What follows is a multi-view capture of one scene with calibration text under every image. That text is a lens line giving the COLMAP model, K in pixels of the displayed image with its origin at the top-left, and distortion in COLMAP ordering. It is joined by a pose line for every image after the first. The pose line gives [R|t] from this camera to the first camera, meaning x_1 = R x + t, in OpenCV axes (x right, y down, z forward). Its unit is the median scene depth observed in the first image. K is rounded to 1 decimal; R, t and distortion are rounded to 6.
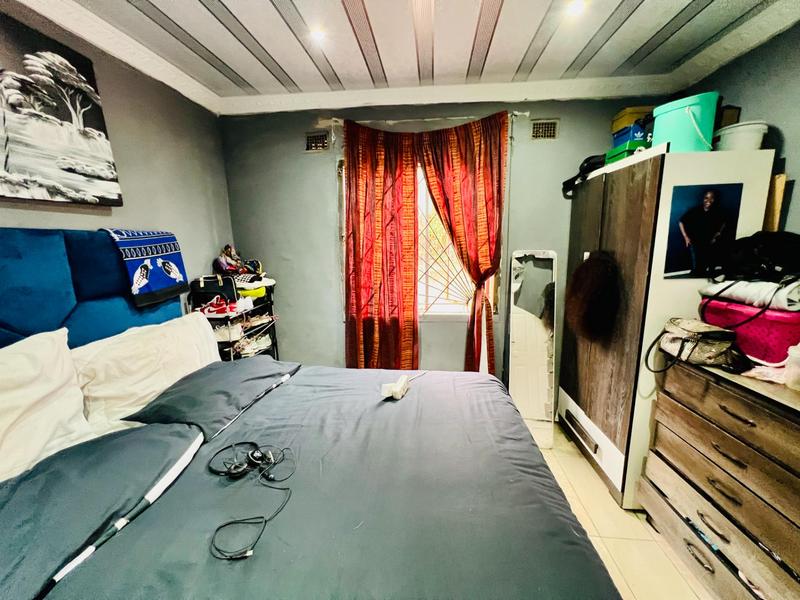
lens RADIAL K [[319.8, 0, 398.7], [0, 319.8, 298.6], [0, 0, 1]] dist [-0.002557, 0.000667]
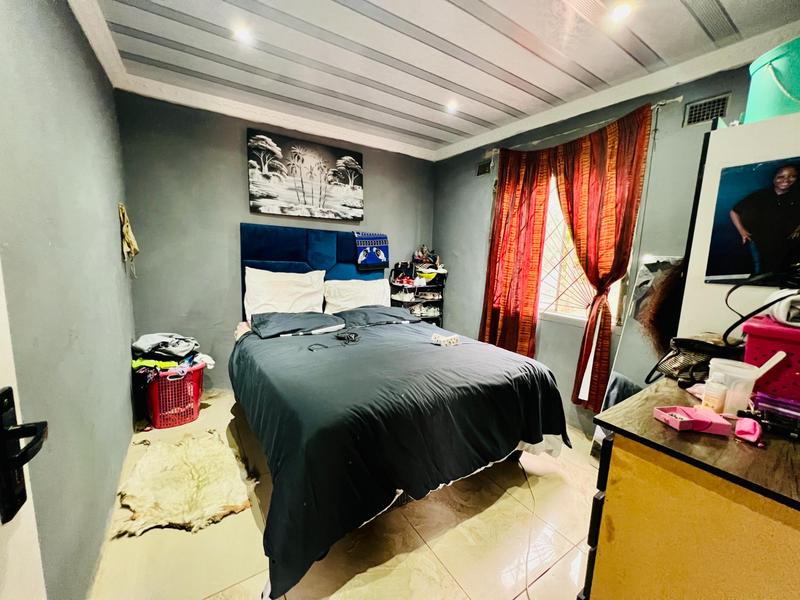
lens RADIAL K [[319.8, 0, 398.7], [0, 319.8, 298.6], [0, 0, 1]] dist [-0.002557, 0.000667]
pose [[0.633322, 0.146061, -0.759980, 0.651270], [-0.184661, 0.982183, 0.034881, 0.062684], [0.751534, 0.118248, 0.649010, -0.068896]]
